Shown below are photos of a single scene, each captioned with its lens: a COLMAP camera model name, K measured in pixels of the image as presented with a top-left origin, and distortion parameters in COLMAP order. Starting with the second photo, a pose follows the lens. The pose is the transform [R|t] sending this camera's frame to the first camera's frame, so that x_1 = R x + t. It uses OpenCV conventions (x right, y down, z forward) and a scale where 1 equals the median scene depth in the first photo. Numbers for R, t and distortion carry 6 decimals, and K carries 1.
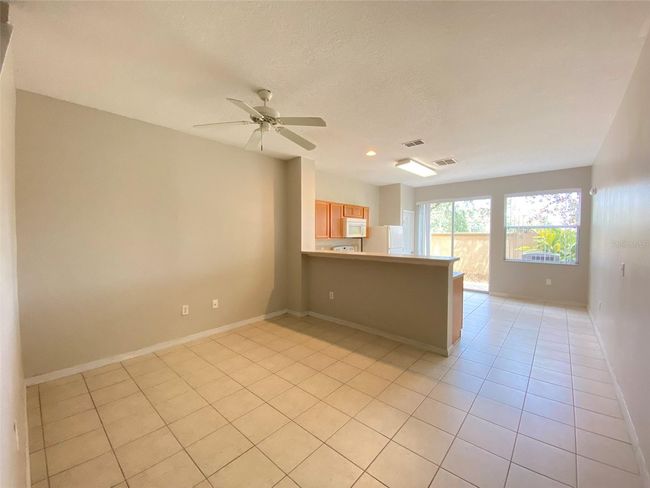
lens RADIAL K [[264.8, 0, 323.8], [0, 264.8, 243.0], [0, 0, 1]] dist [0.002282, -0.016299]
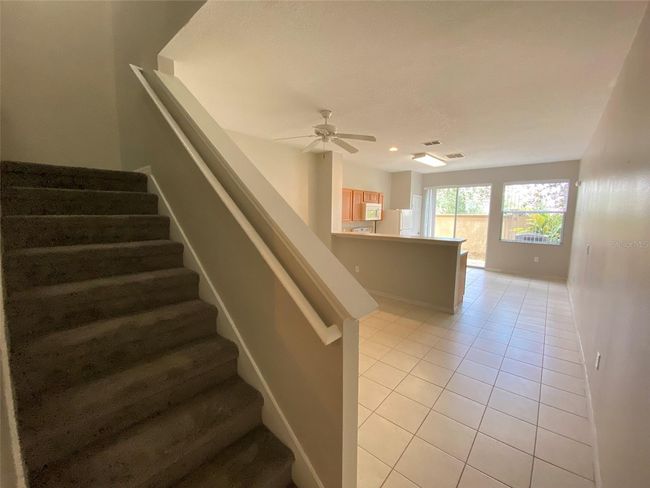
lens RADIAL K [[262.1, 0, 326.5], [0, 262.1, 246.8], [0, 0, 1]] dist [-0.021714, -0.000644]
pose [[0.999920, 0.001680, 0.012562, -0.094560], [-0.002852, 0.995577, 0.093906, -0.013061], [-0.012349, -0.093934, 0.995502, -0.131049]]
